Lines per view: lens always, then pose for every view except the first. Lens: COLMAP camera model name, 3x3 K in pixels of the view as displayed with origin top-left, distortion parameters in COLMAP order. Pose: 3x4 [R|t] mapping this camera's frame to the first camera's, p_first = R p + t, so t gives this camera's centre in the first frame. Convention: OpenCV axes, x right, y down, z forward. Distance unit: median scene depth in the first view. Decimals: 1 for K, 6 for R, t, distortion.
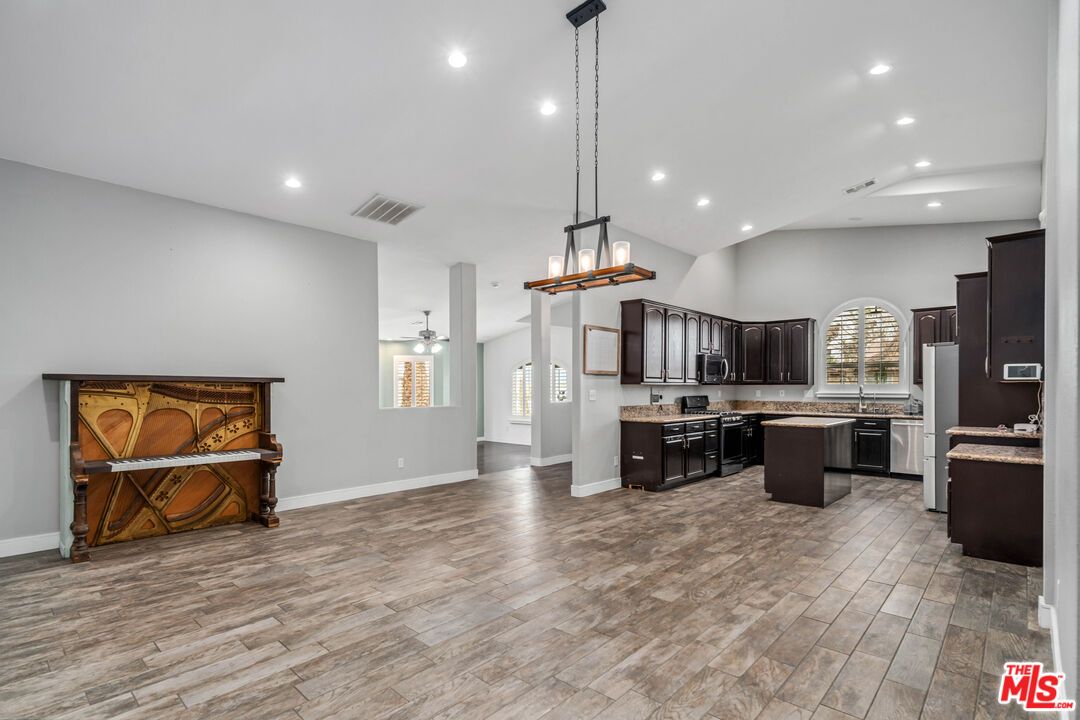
lens RADIAL K [[524.0, 0, 532.7], [0, 524.0, 392.4], [0, 0, 1]] dist [0.005893, -0.000691]
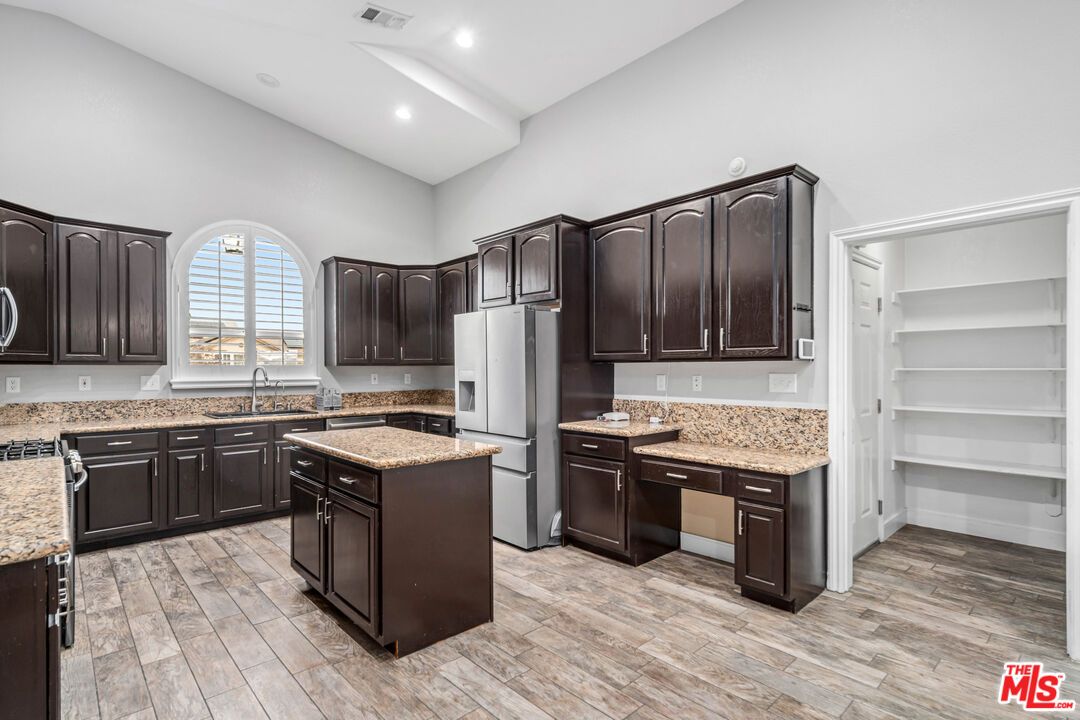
lens RADIAL K [[524.0, 0, 533.4], [0, 524.0, 371.0], [0, 0, 1]] dist [0.005893, -0.000691]
pose [[0.076507, -0.002811, 0.997065, 0.066962], [0.011781, 0.999929, 0.001915, -0.007749], [-0.996999, 0.011599, 0.076535, 0.802498]]
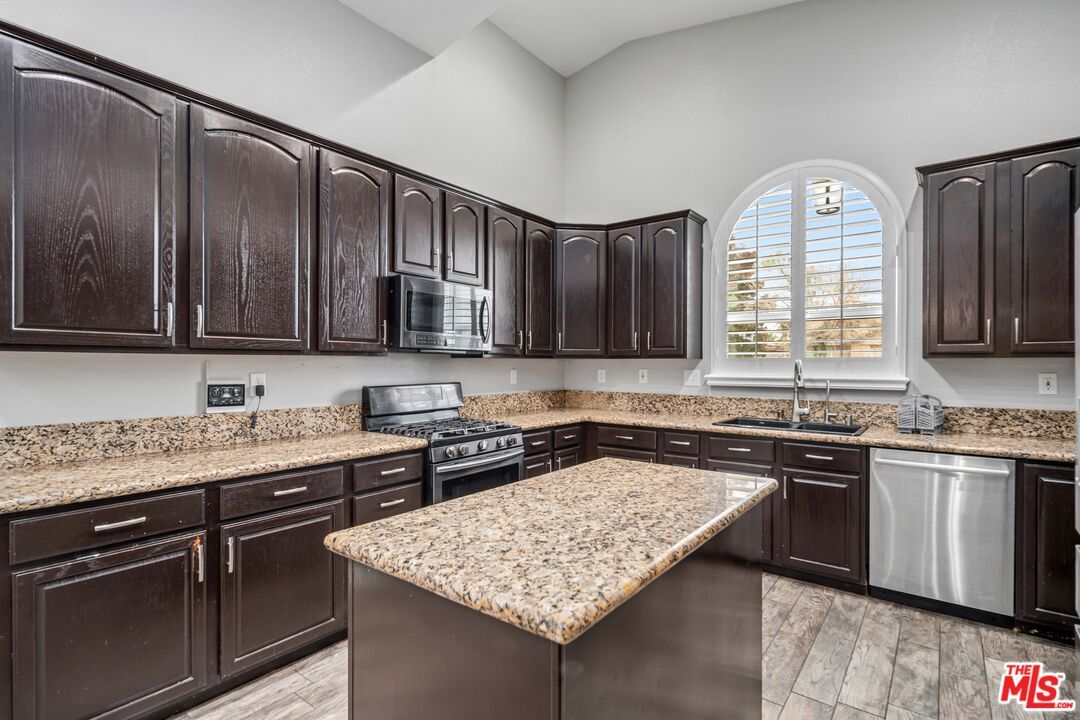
lens RADIAL K [[524.0, 0, 537.7], [0, 524.0, 366.7], [0, 0, 1]] dist [0.005893, -0.000691]
pose [[0.995713, 0.002772, 0.092454, 0.466419], [-0.002440, 0.999990, -0.003696, -0.007502], [-0.092464, 0.003455, 0.995710, 0.738535]]
